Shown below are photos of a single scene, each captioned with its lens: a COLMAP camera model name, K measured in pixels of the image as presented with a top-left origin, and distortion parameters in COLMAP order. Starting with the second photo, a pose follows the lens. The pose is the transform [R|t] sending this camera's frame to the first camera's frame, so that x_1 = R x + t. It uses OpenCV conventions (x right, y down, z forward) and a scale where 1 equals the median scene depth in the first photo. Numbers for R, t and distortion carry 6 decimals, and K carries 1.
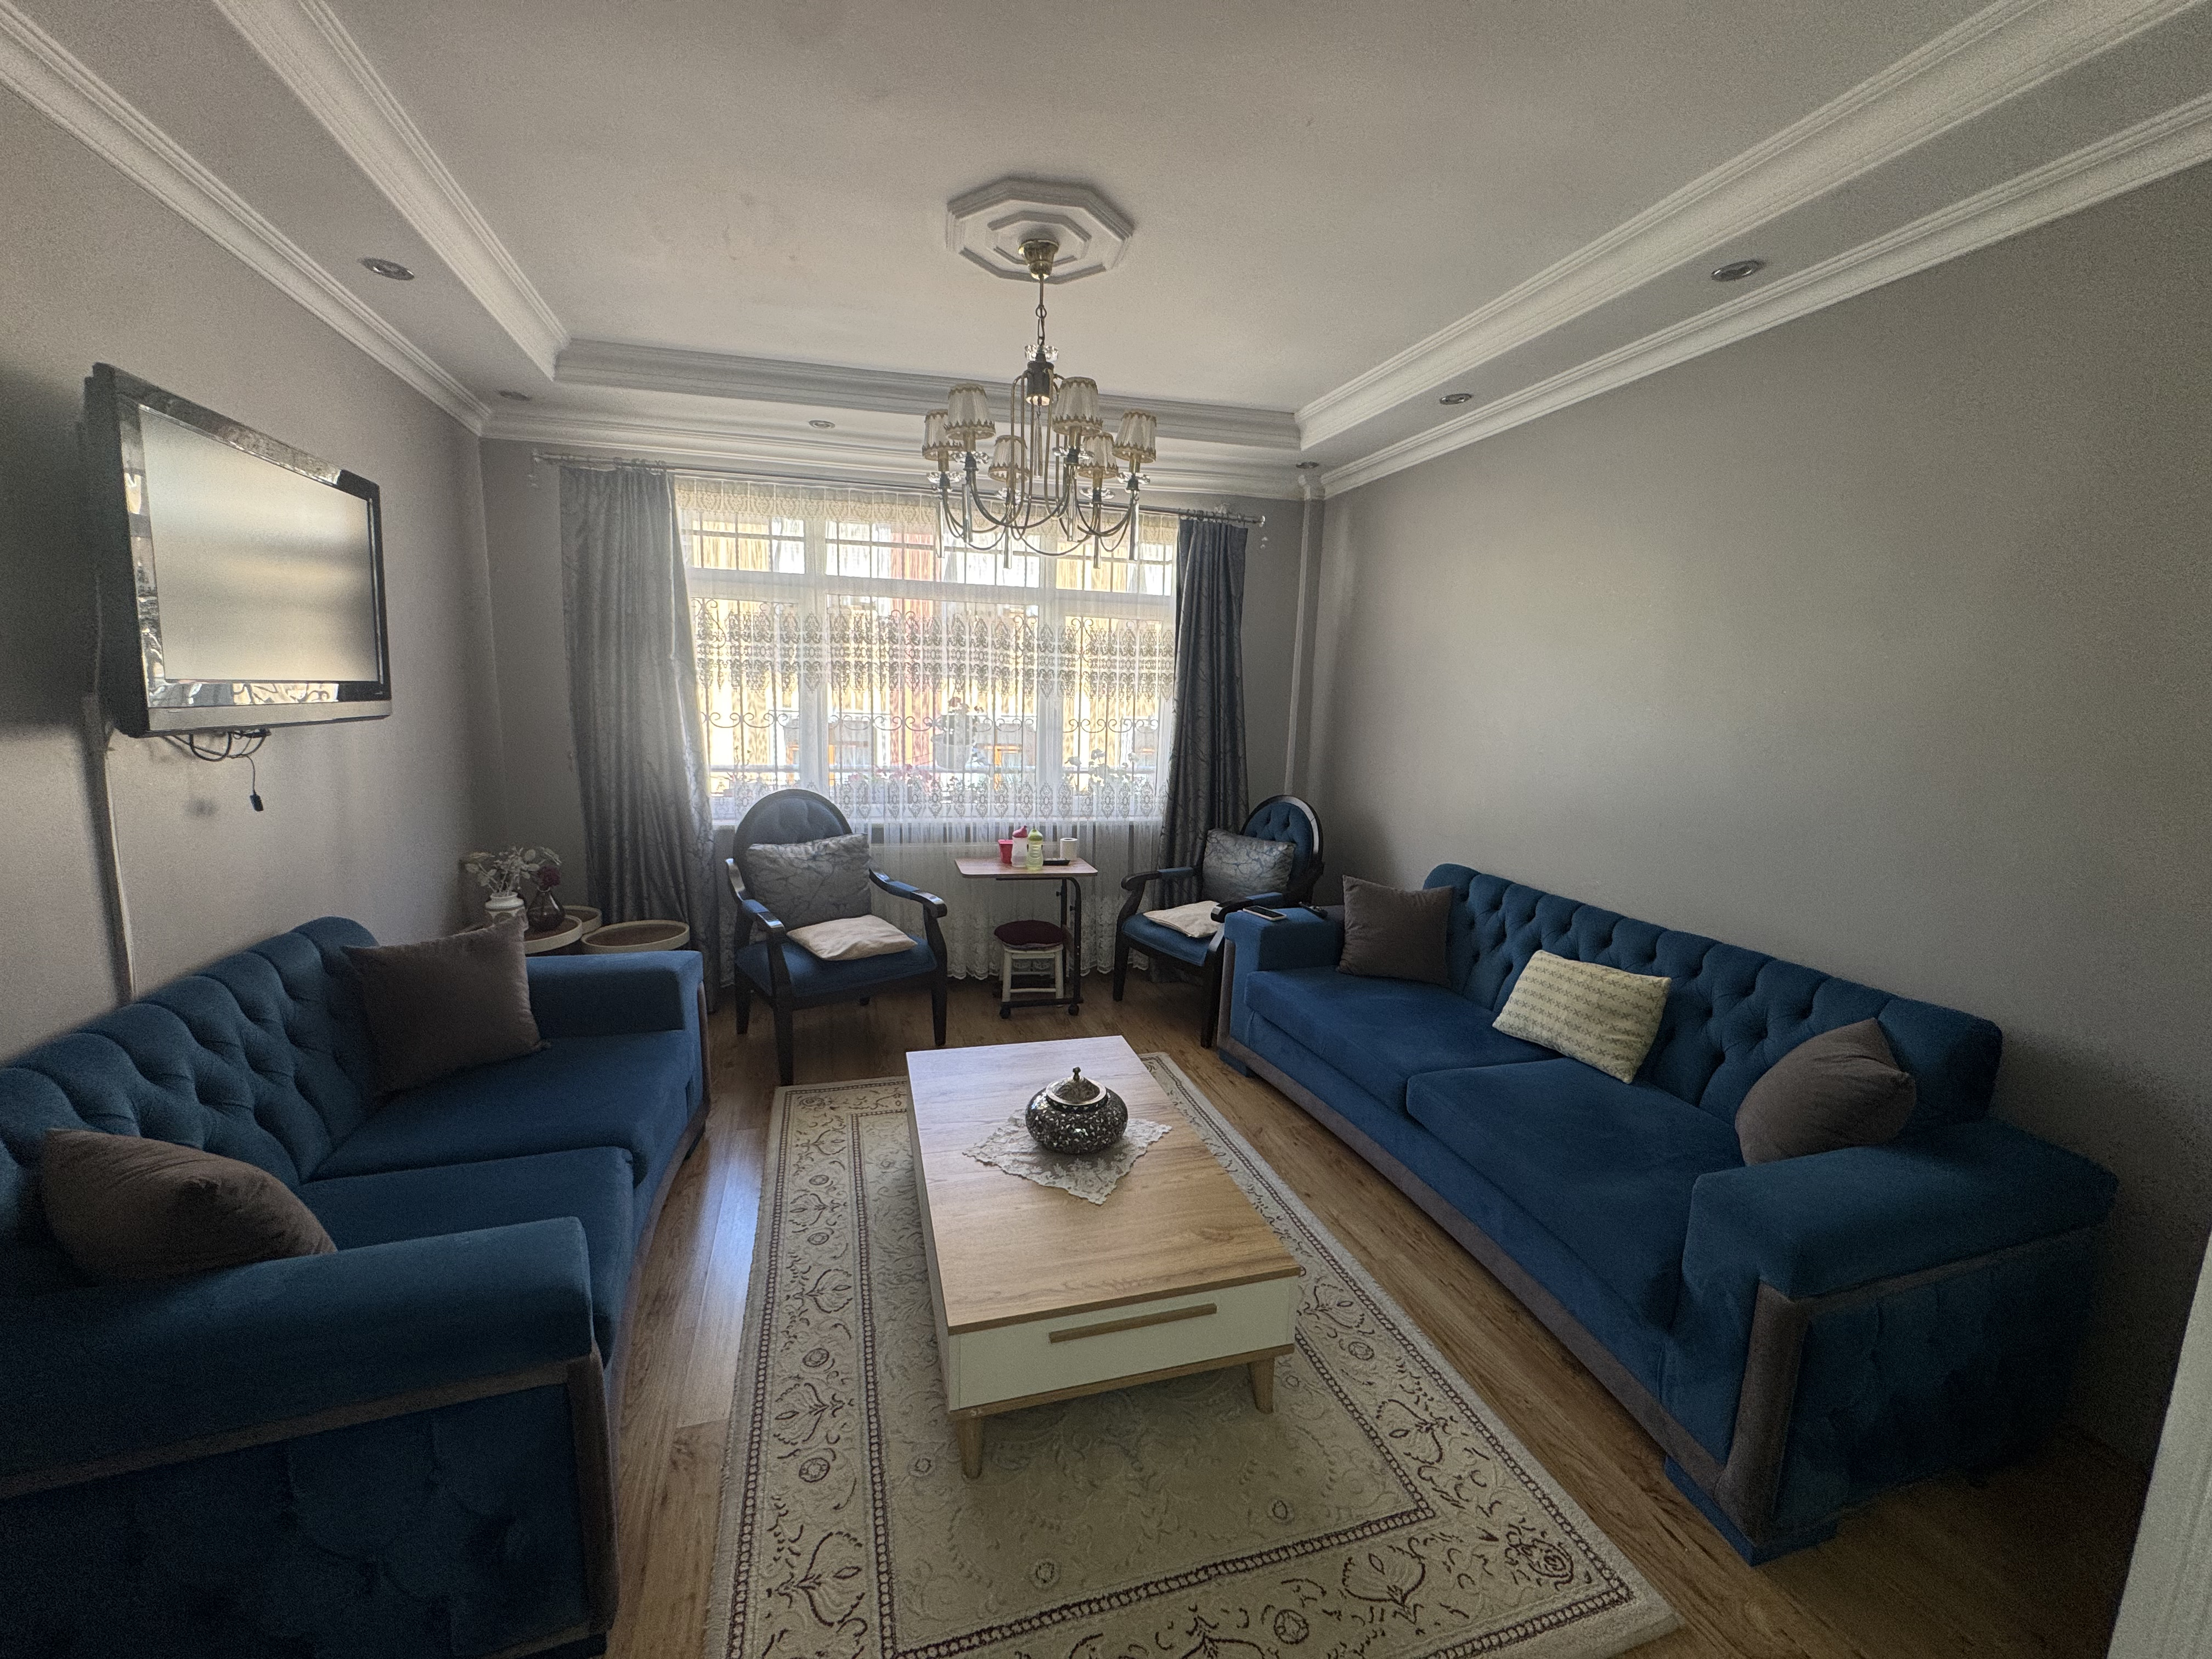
lens RADIAL K [[892.0, 0, 1099.2], [0, 892.0, 819.9], [0, 0, 1]] dist [0.000501, 0.000018]
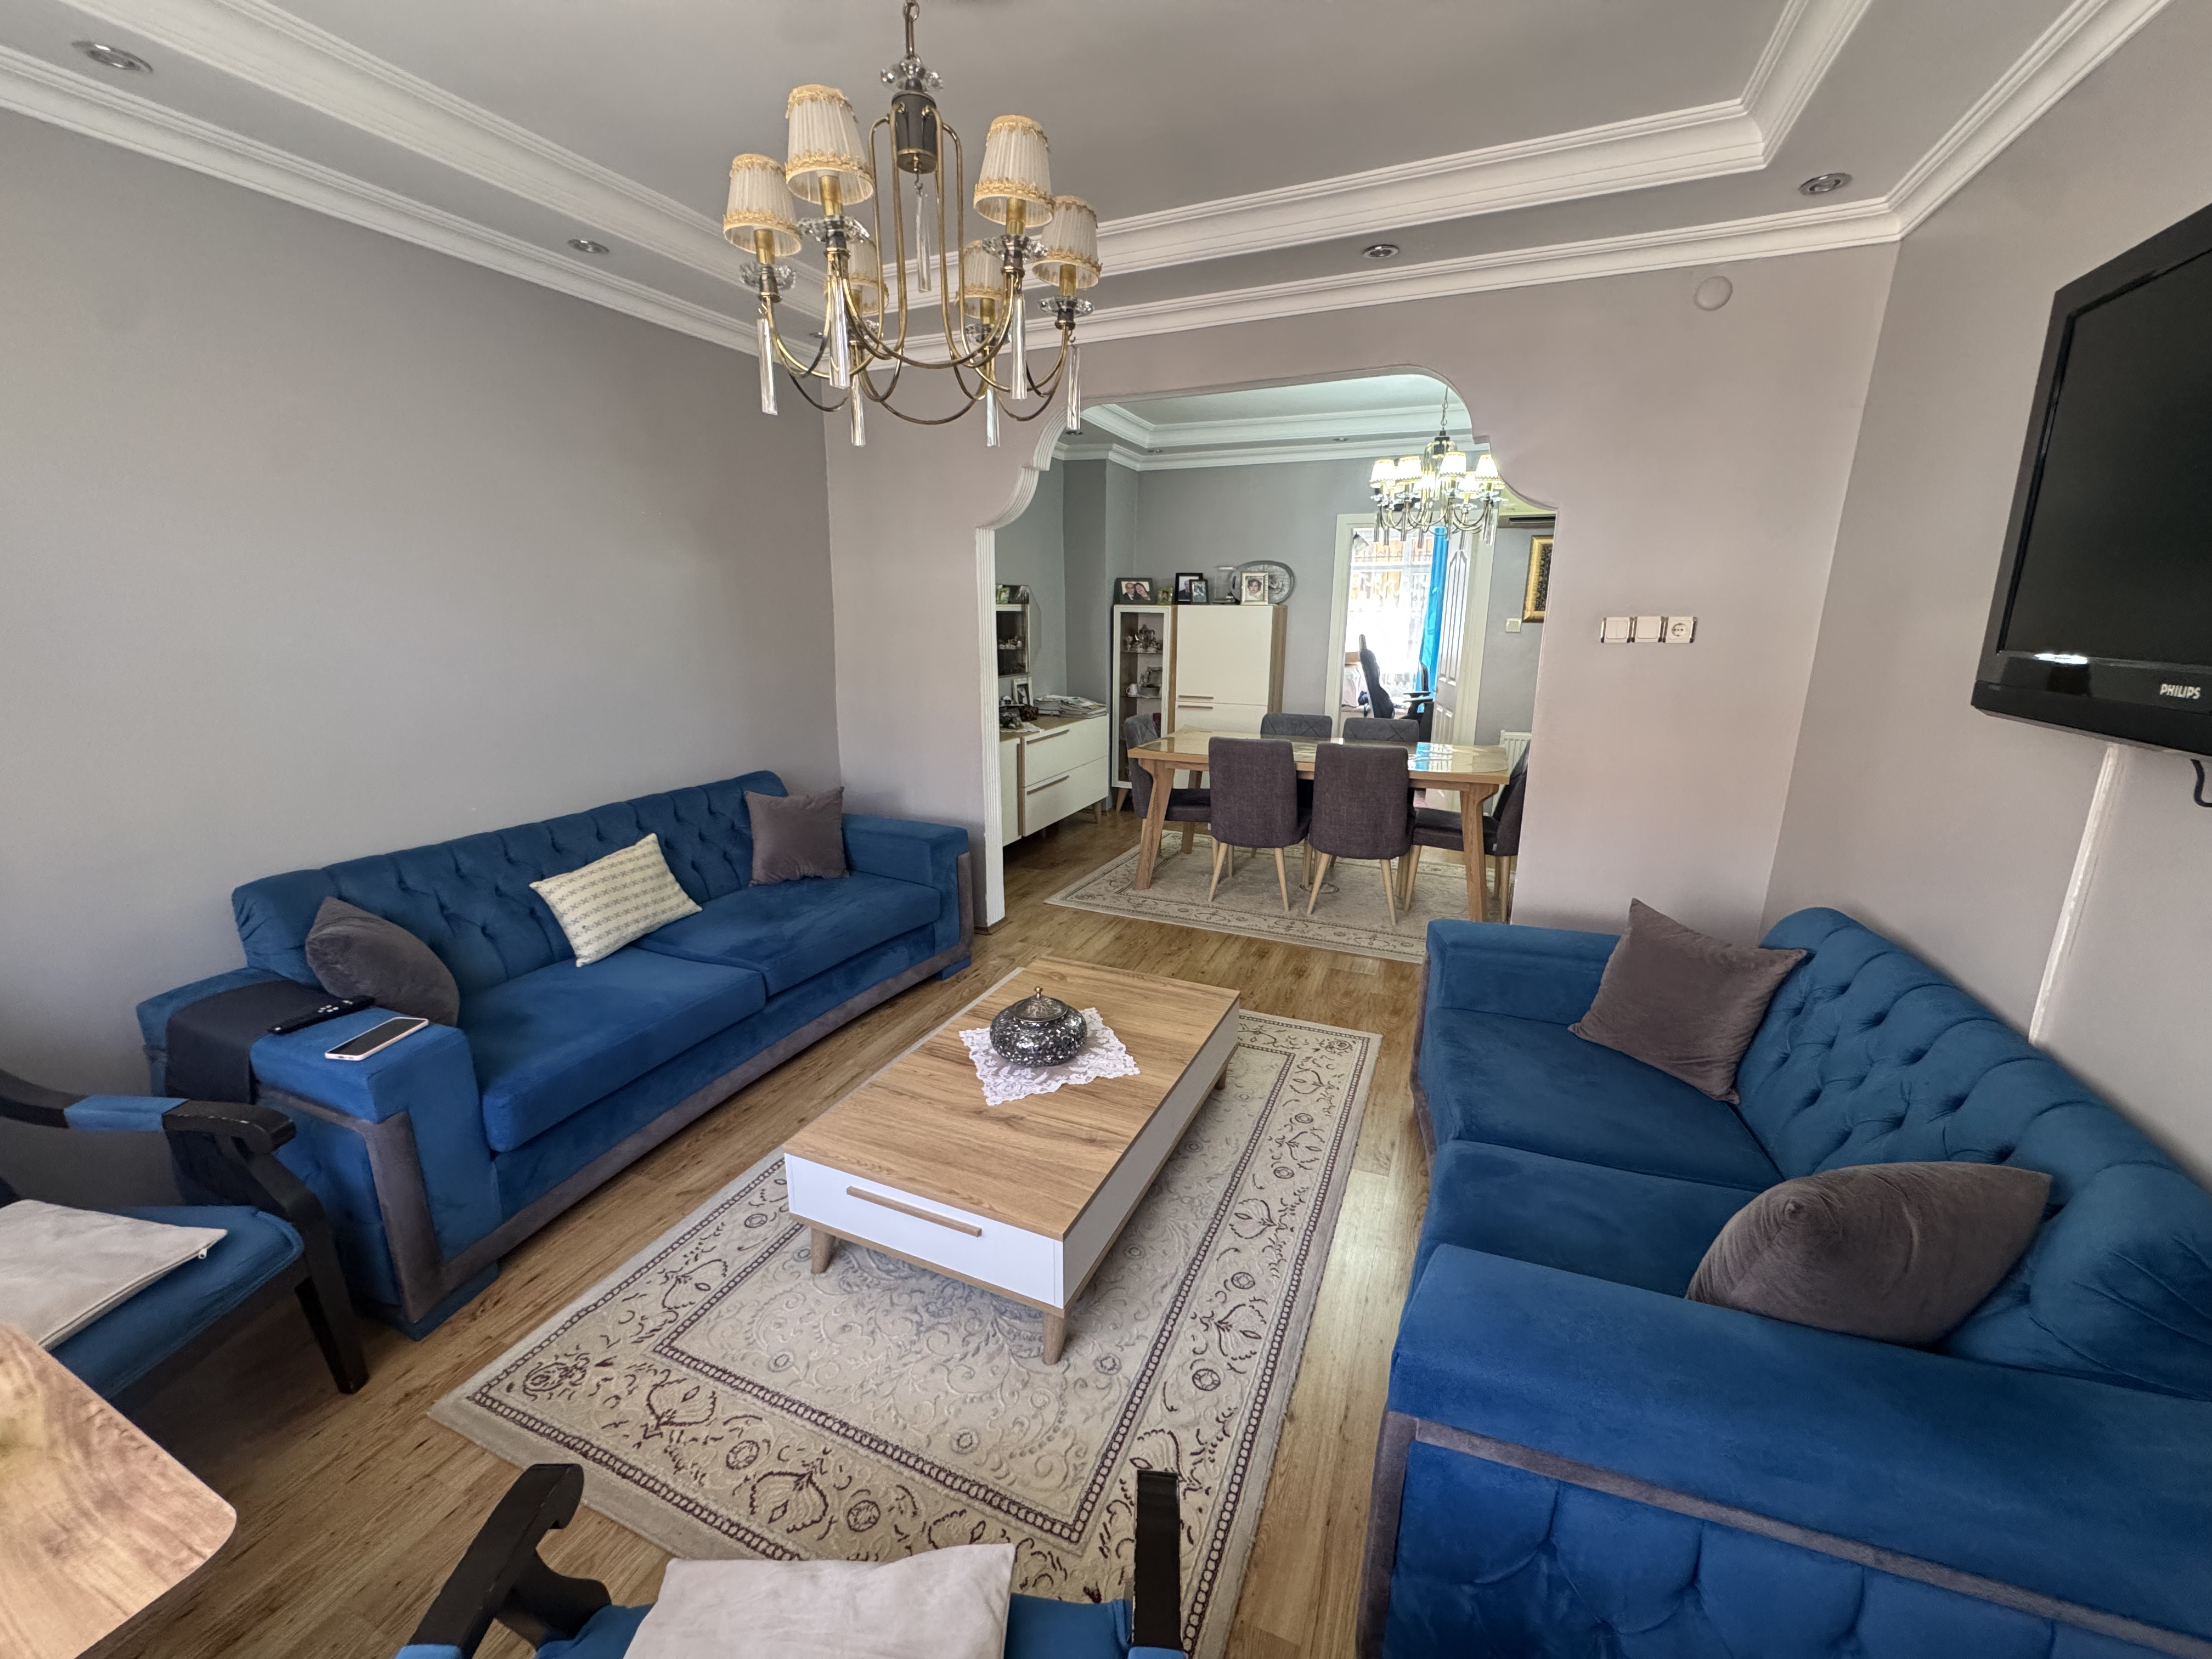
lens RADIAL K [[892.0, 0, 1105.8], [0, 892.0, 829.1], [0, 0, 1]] dist [0.000501, 0.000018]
pose [[-0.769473, -0.181889, 0.612232, -0.615252], [0.070363, 0.928613, 0.364317, -0.238856], [-0.634792, 0.323410, -0.701744, 1.442443]]
